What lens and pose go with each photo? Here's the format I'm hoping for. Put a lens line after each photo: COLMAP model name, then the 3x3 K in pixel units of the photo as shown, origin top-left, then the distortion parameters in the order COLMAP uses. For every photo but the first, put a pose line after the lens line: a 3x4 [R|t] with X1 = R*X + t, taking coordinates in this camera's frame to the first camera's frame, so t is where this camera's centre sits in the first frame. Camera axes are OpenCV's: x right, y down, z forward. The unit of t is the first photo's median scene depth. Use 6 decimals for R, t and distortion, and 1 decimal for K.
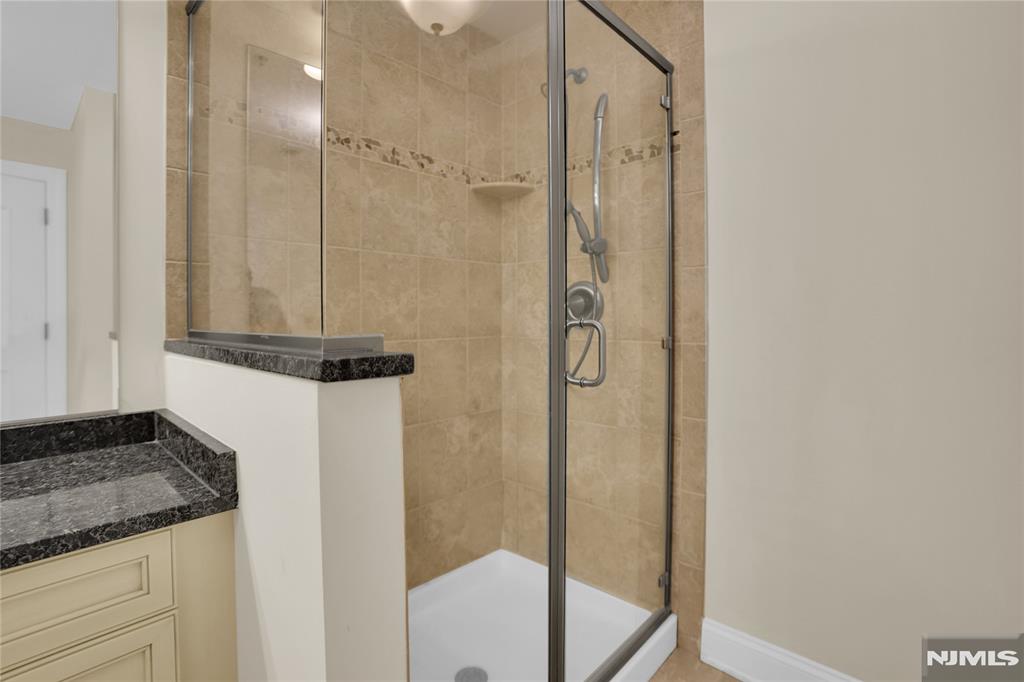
lens RADIAL K [[499.5, 0, 468.5], [0, 499.5, 321.3], [0, 0, 1]] dist [-0.006192, 0.006559]
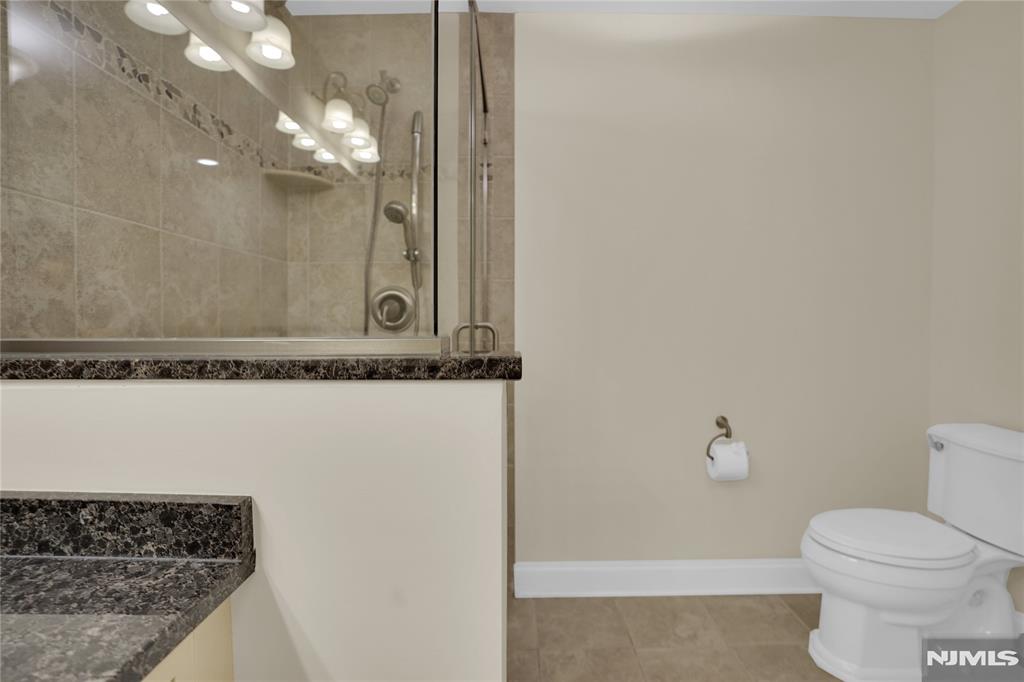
lens RADIAL K [[499.5, 0, 492.2], [0, 499.5, 334.3], [0, 0, 1]] dist [-0.006192, 0.006559]
pose [[0.739610, -0.015032, 0.672868, -0.332384], [0.006866, 0.999867, 0.014790, 0.005269], [-0.673001, -0.006319, 0.739615, 0.103665]]
